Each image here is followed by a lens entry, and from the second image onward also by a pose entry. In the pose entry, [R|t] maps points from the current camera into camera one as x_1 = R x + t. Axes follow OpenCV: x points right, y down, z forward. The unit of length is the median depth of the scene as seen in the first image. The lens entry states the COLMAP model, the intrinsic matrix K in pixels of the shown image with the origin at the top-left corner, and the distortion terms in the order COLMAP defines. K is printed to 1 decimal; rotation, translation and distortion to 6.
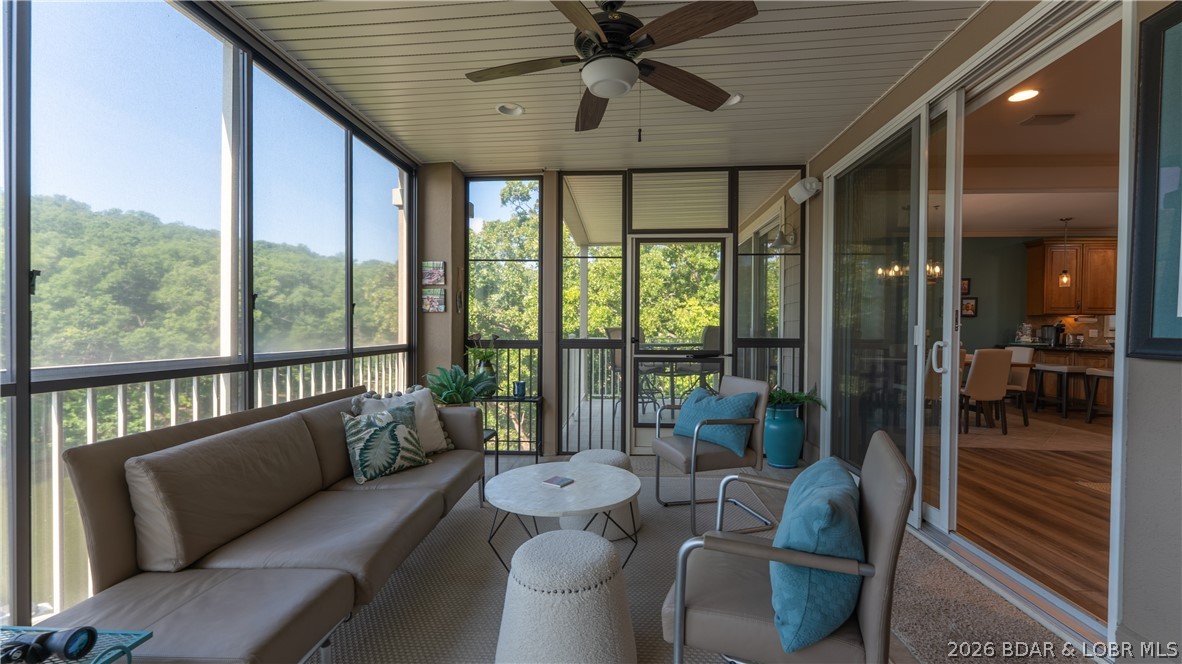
lens RADIAL K [[461.2, 0, 584.1], [0, 461.2, 334.5], [0, 0, 1]] dist [-0.001206, -0.000017]
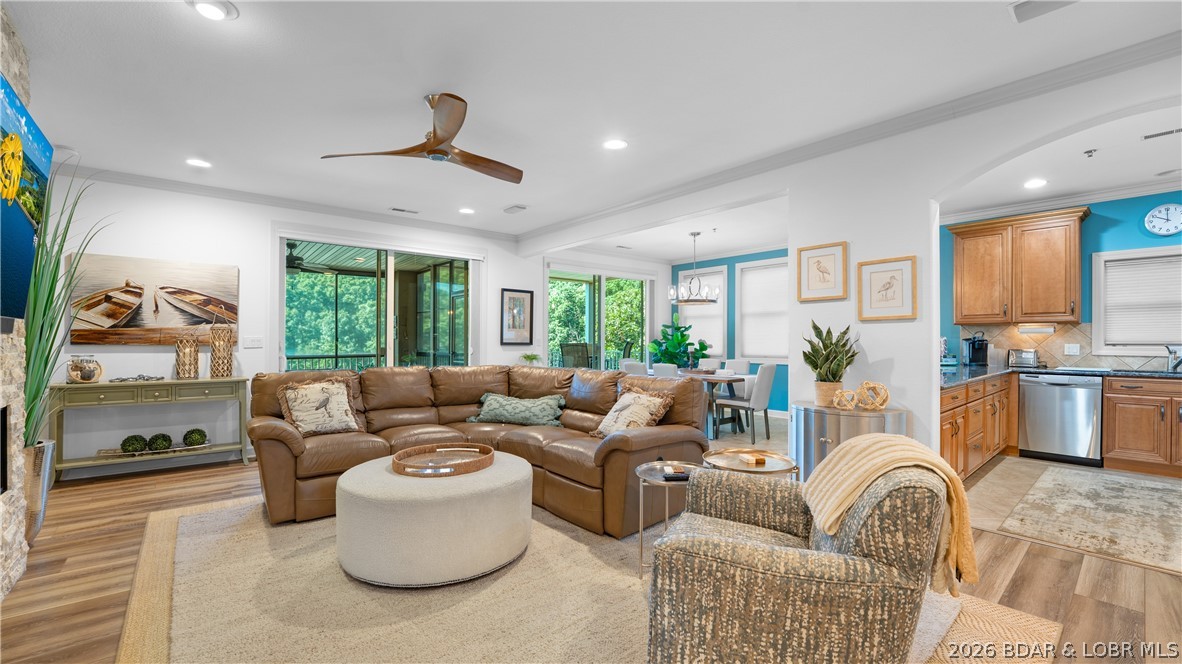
lens RADIAL K [[461.2, 0, 590.4], [0, 461.2, 337.8], [0, 0, 1]] dist [-0.001206, -0.000017]
pose [[0.707663, -0.006866, -0.706517, 1.056271], [-0.009923, 0.999758, -0.019654, 0.000766], [0.706480, 0.020919, 0.707424, 0.017970]]
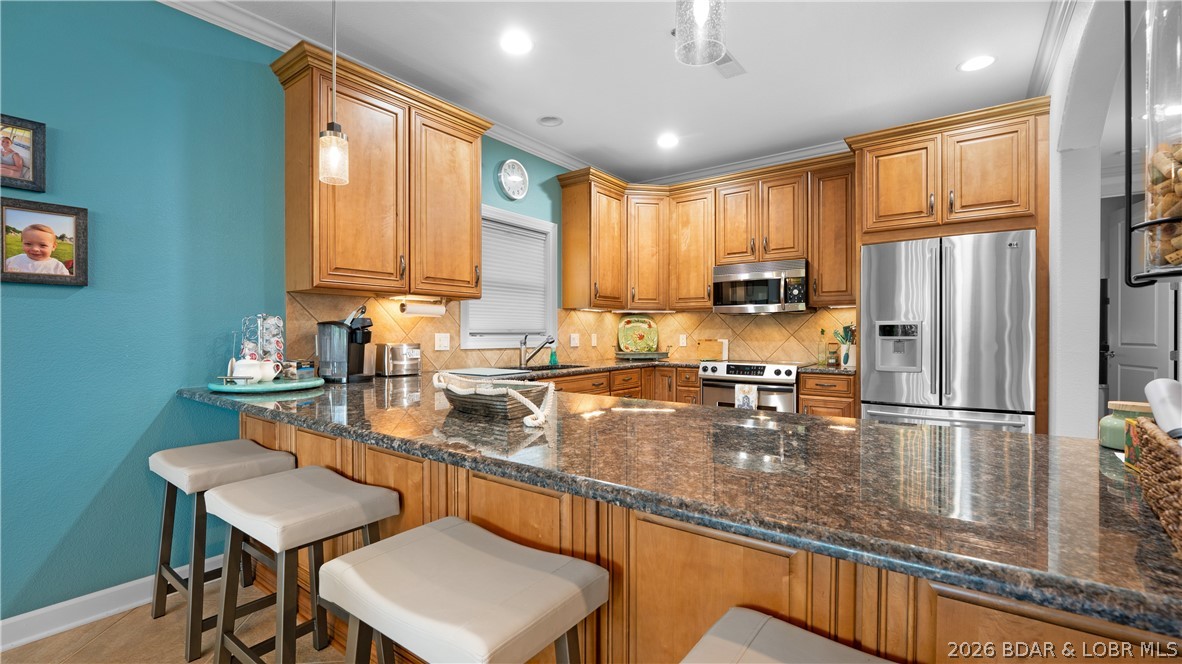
lens RADIAL K [[493.9, 0, 595.3], [0, 493.9, 332.0], [0, 0, 1]] dist [-0.002599, -0.000461]
pose [[0.527010, -0.007232, 0.849829, 0.770054], [0.017588, 0.999842, -0.002398, -0.007898], [-0.849677, 0.016211, 0.527054, 0.621793]]
